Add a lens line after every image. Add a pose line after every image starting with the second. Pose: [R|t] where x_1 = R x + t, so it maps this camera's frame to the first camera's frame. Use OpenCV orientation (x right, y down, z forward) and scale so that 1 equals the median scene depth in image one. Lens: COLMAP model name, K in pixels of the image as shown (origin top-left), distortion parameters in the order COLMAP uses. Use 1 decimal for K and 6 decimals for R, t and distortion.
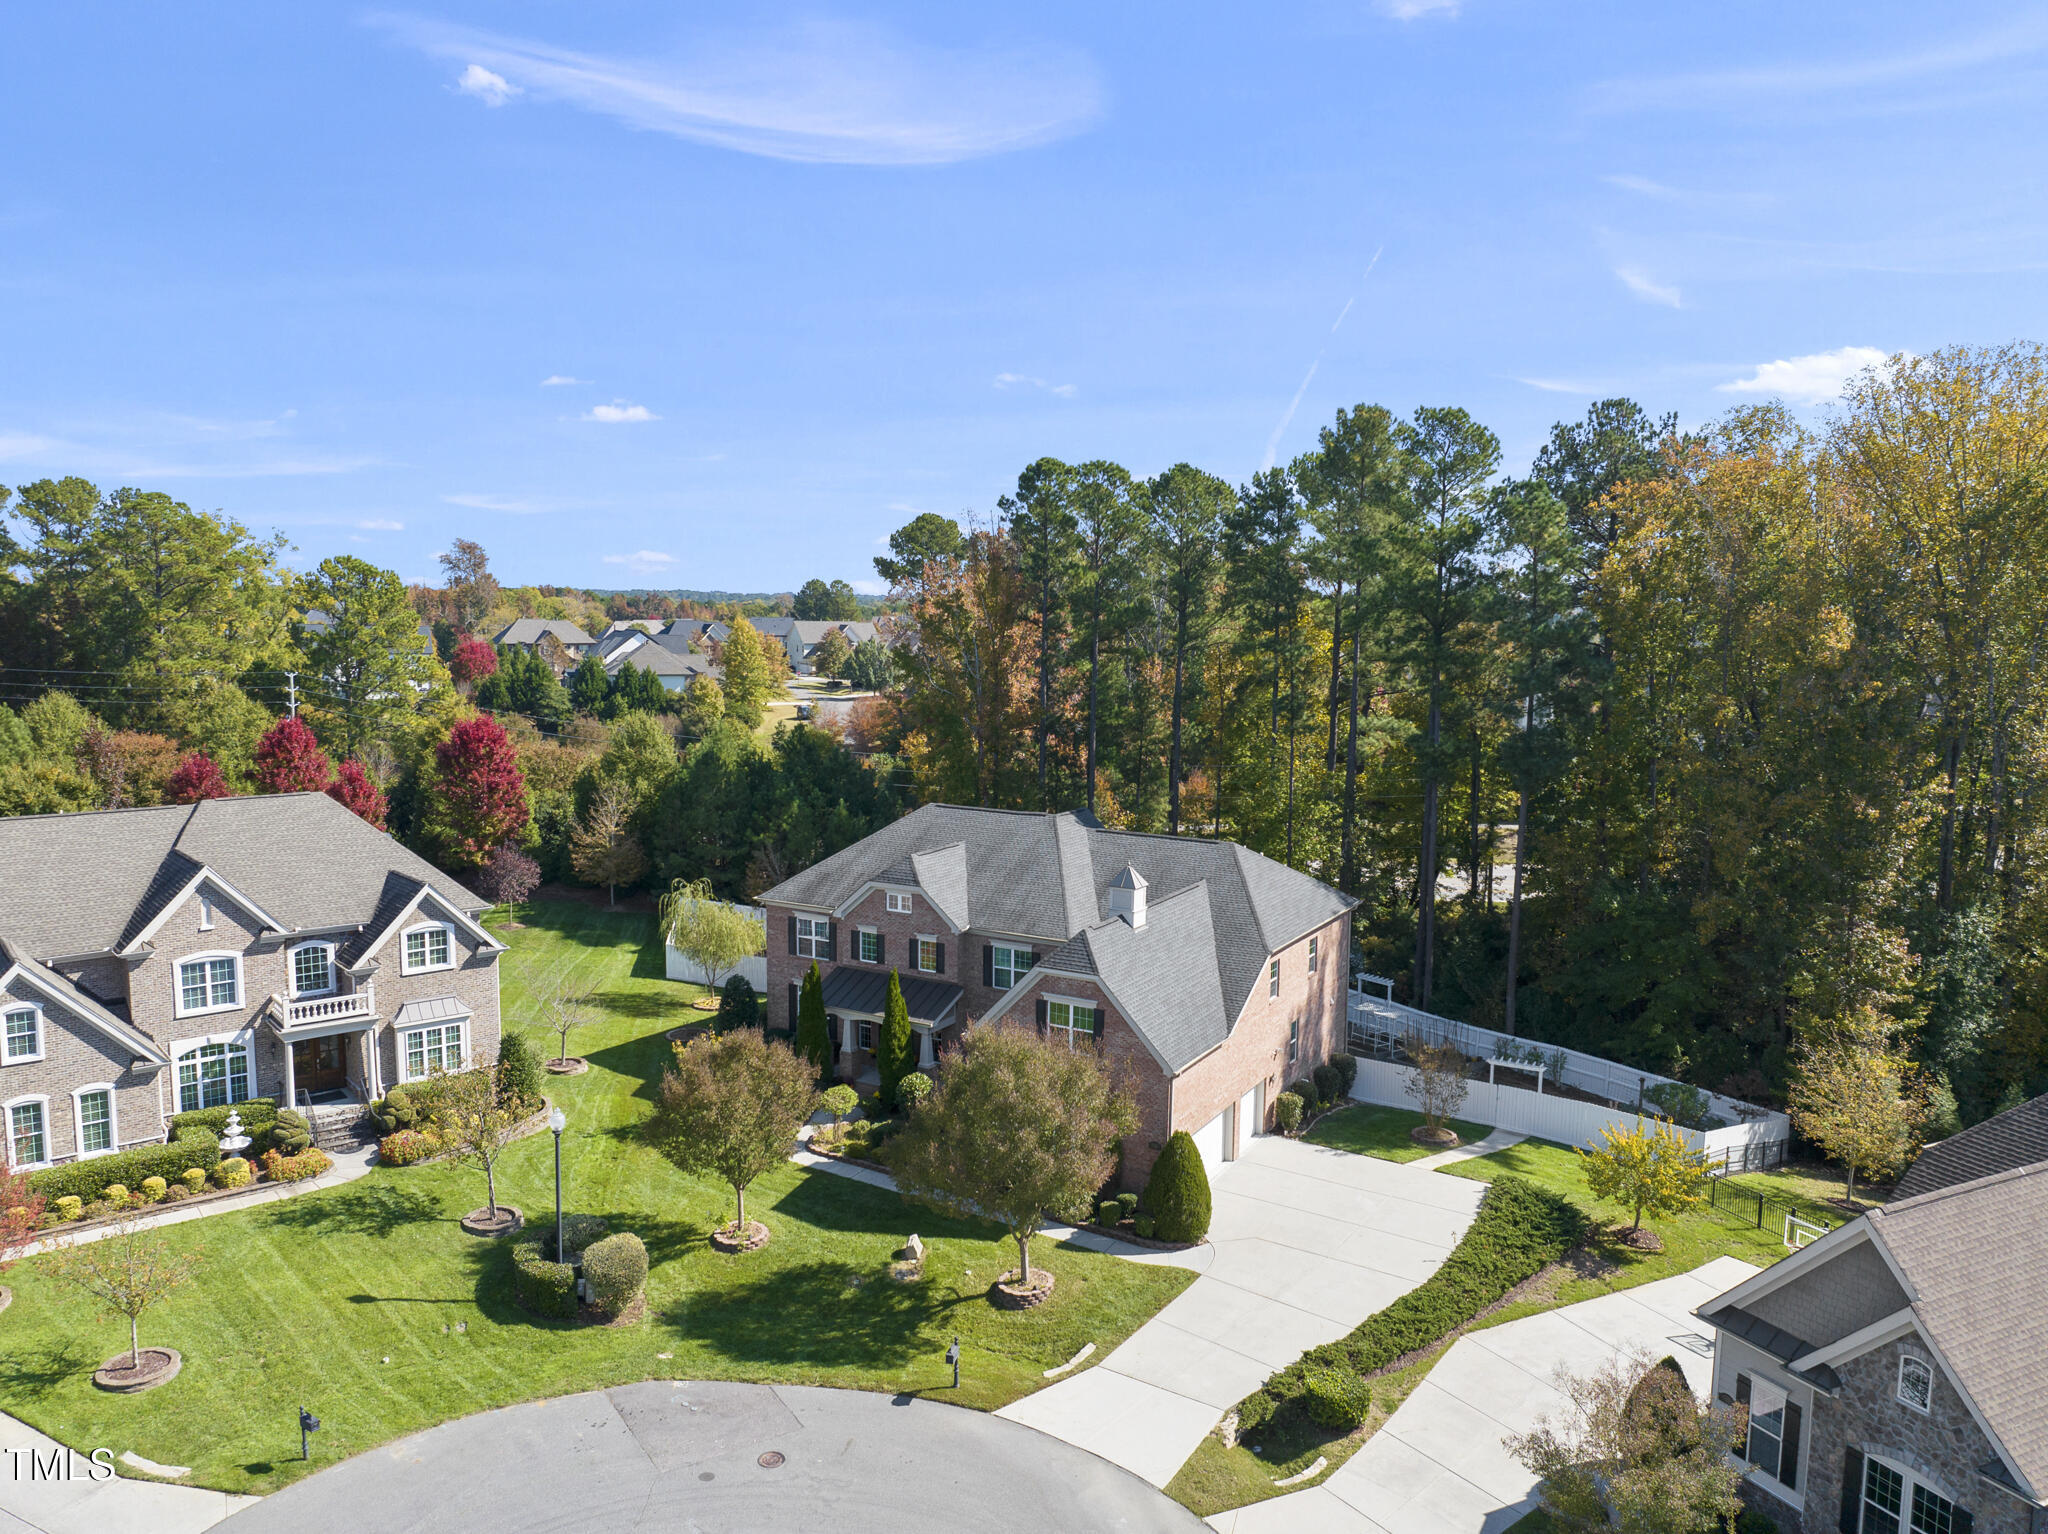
lens RADIAL K [[1436.4, 0, 1036.5], [0, 1436.4, 763.3], [0, 0, 1]] dist [-0.043554, 0.008649]
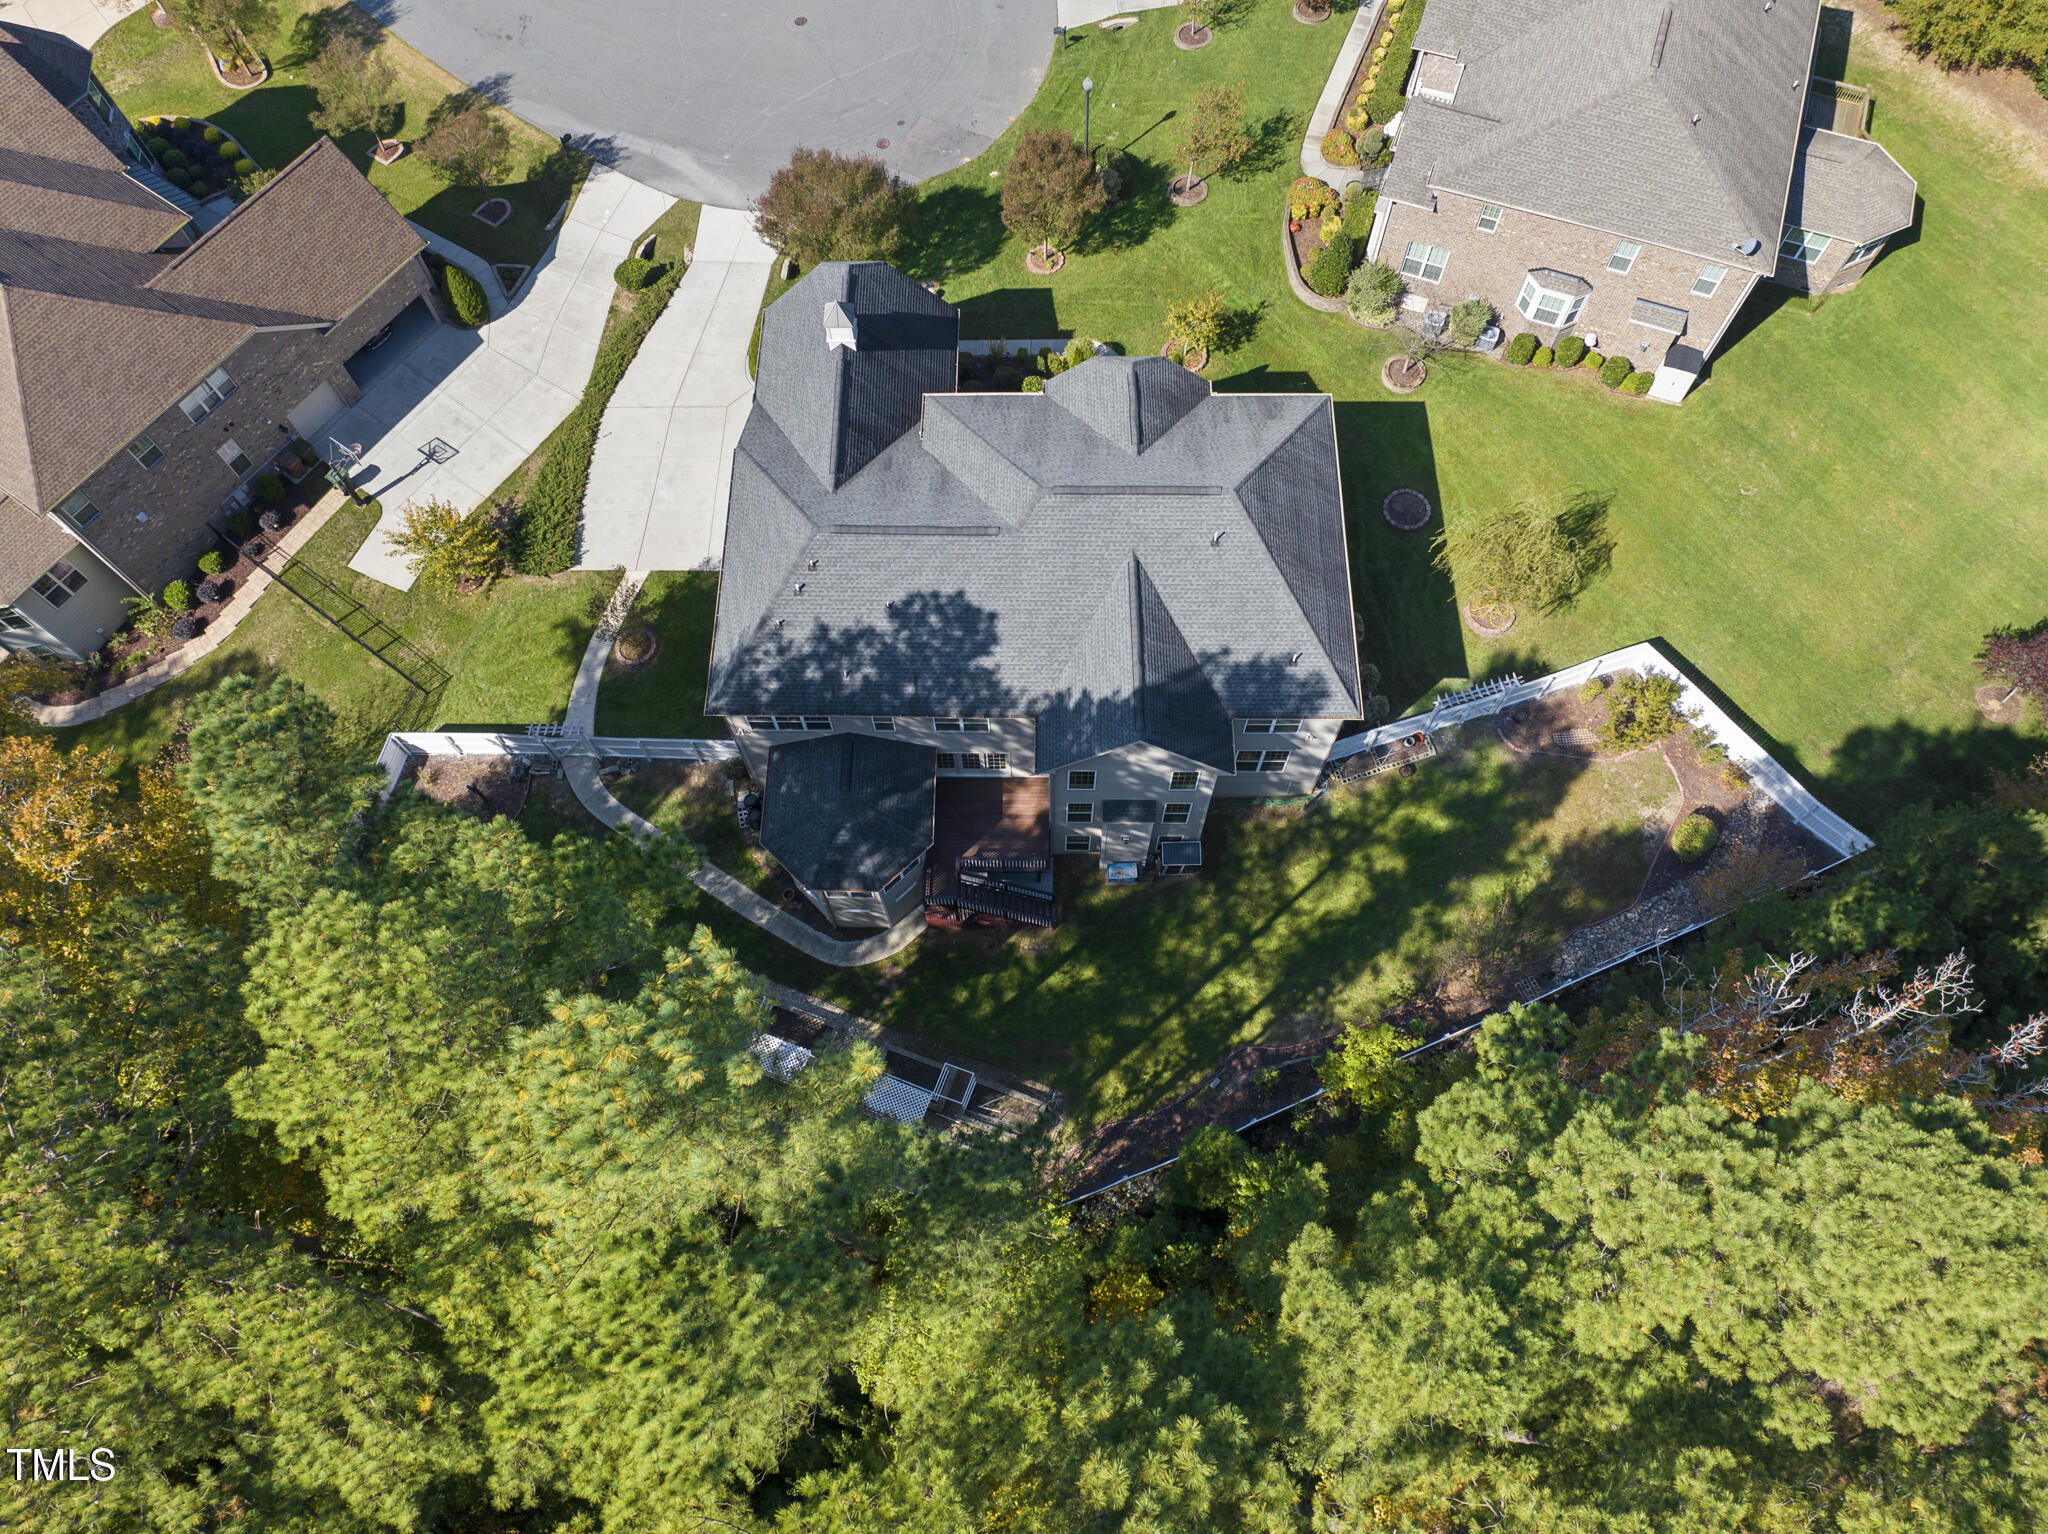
lens RADIAL K [[1436.4, 0, 1028.8], [0, 1436.4, 753.7], [0, 0, 1]] dist [-0.043554, 0.008649]
pose [[-0.872188, 0.446428, -0.199974, 0.299995], [-0.054609, 0.317387, 0.946723, -0.820573], [0.486113, 0.836641, -0.252442, 1.629238]]
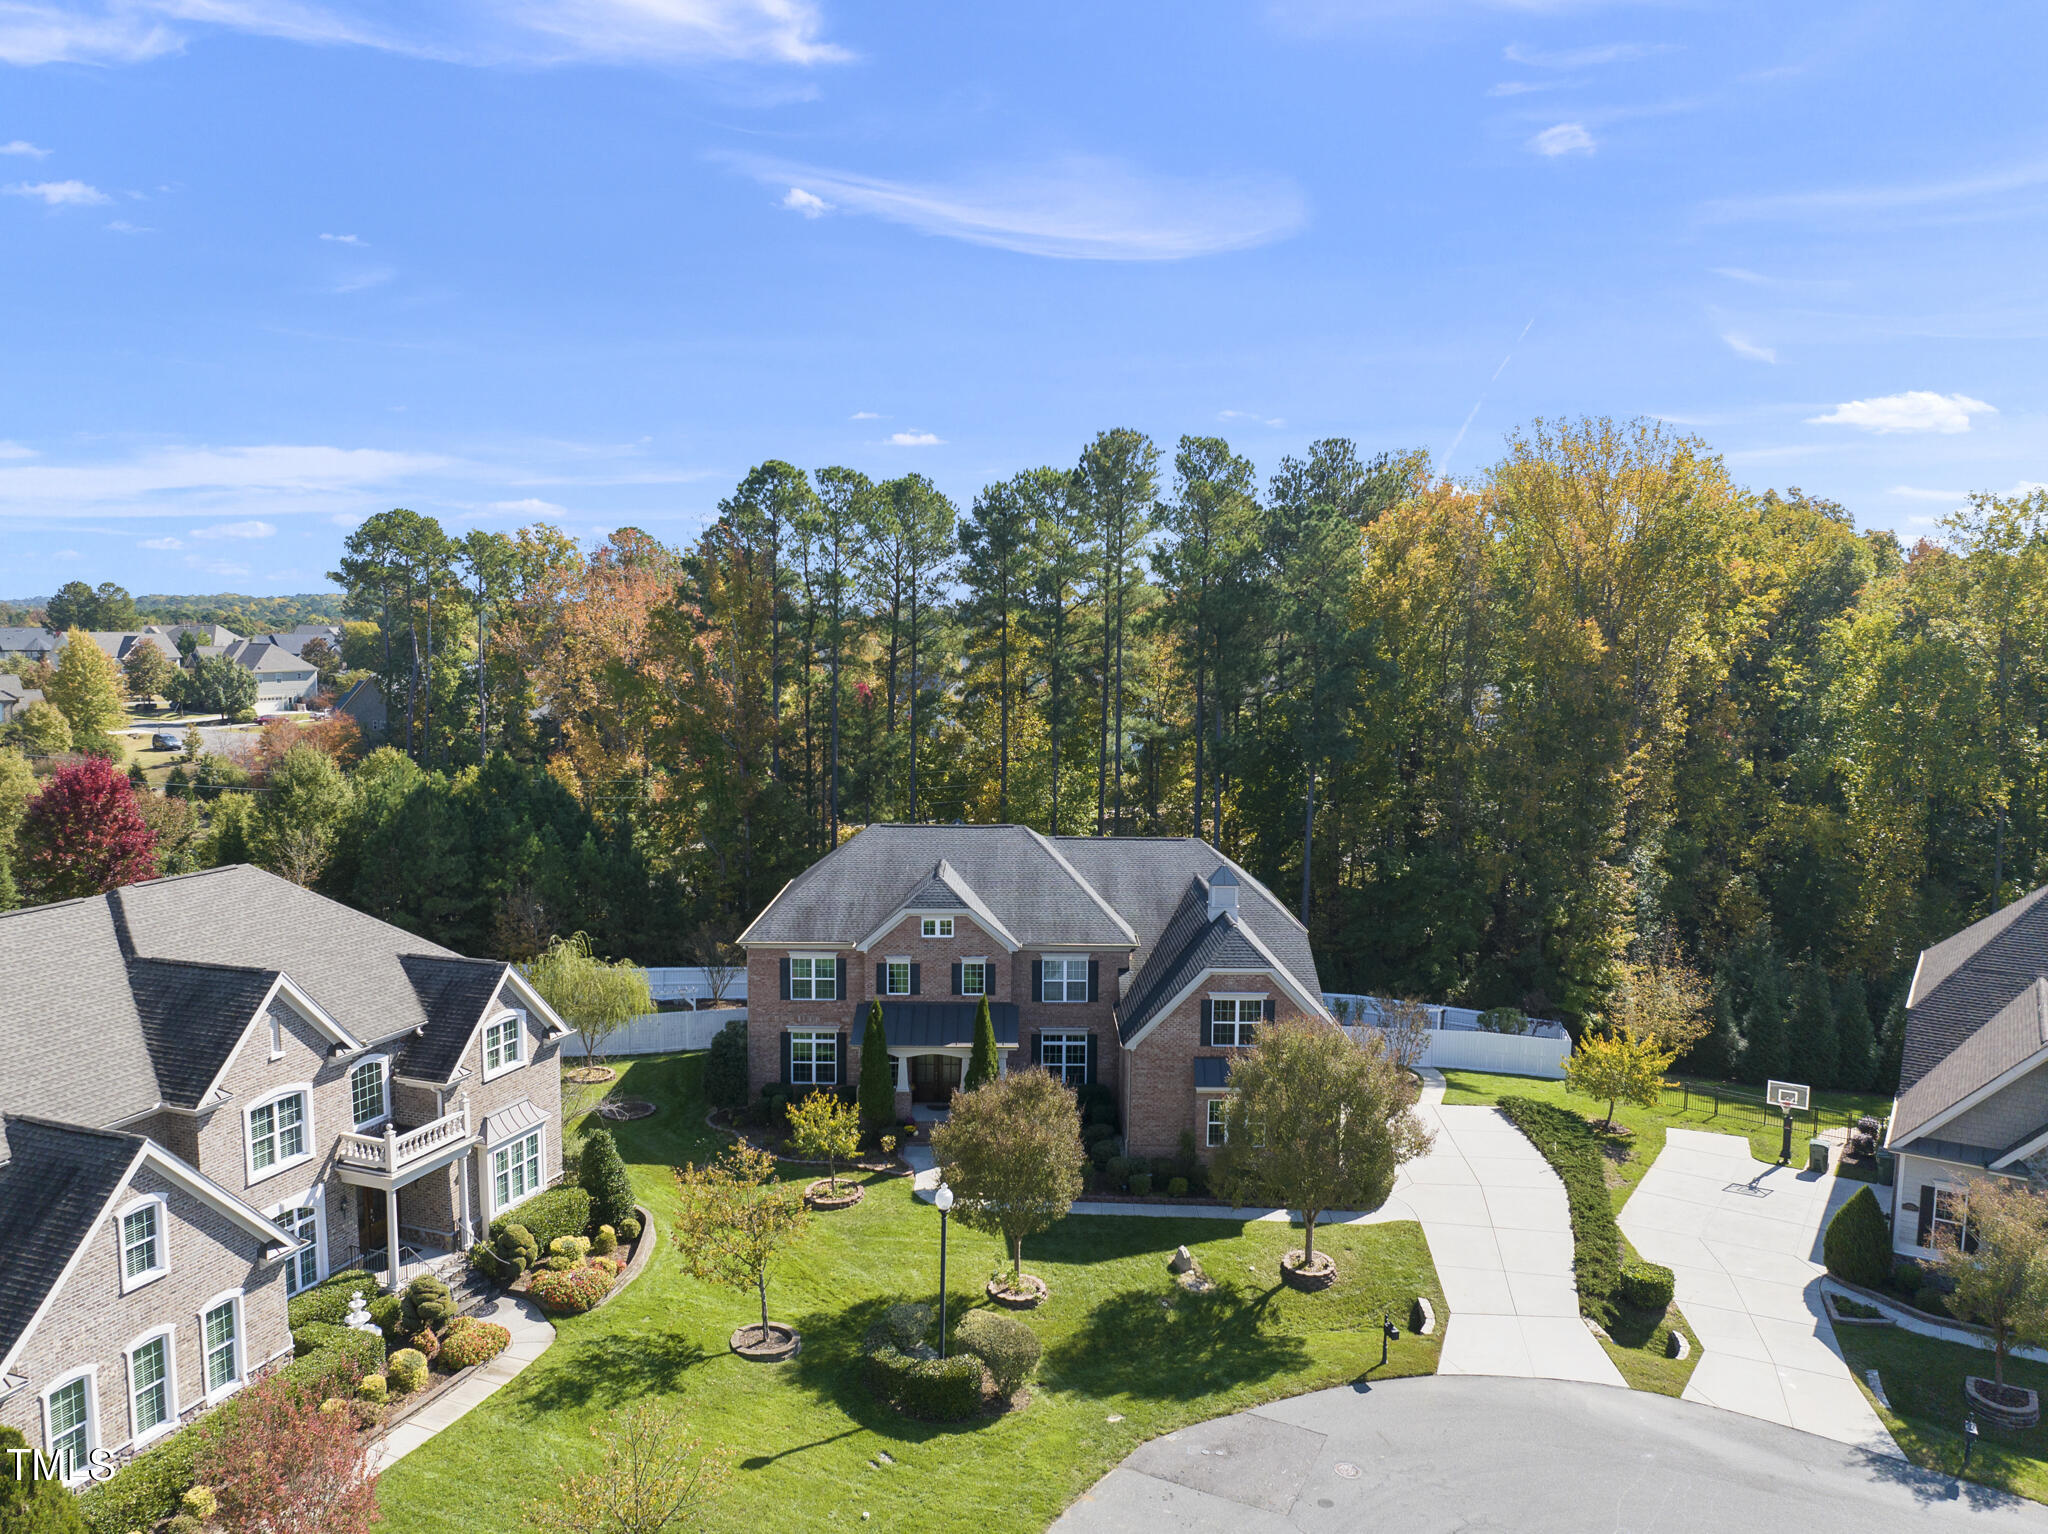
lens RADIAL K [[1436.4, 0, 1027.5], [0, 1436.4, 762.0], [0, 0, 1]] dist [-0.043554, 0.008649]
pose [[0.865509, -0.050778, 0.498313, -0.592874], [0.053038, 0.998546, 0.009631, -0.022036], [-0.498078, 0.018093, 0.866944, 0.161519]]
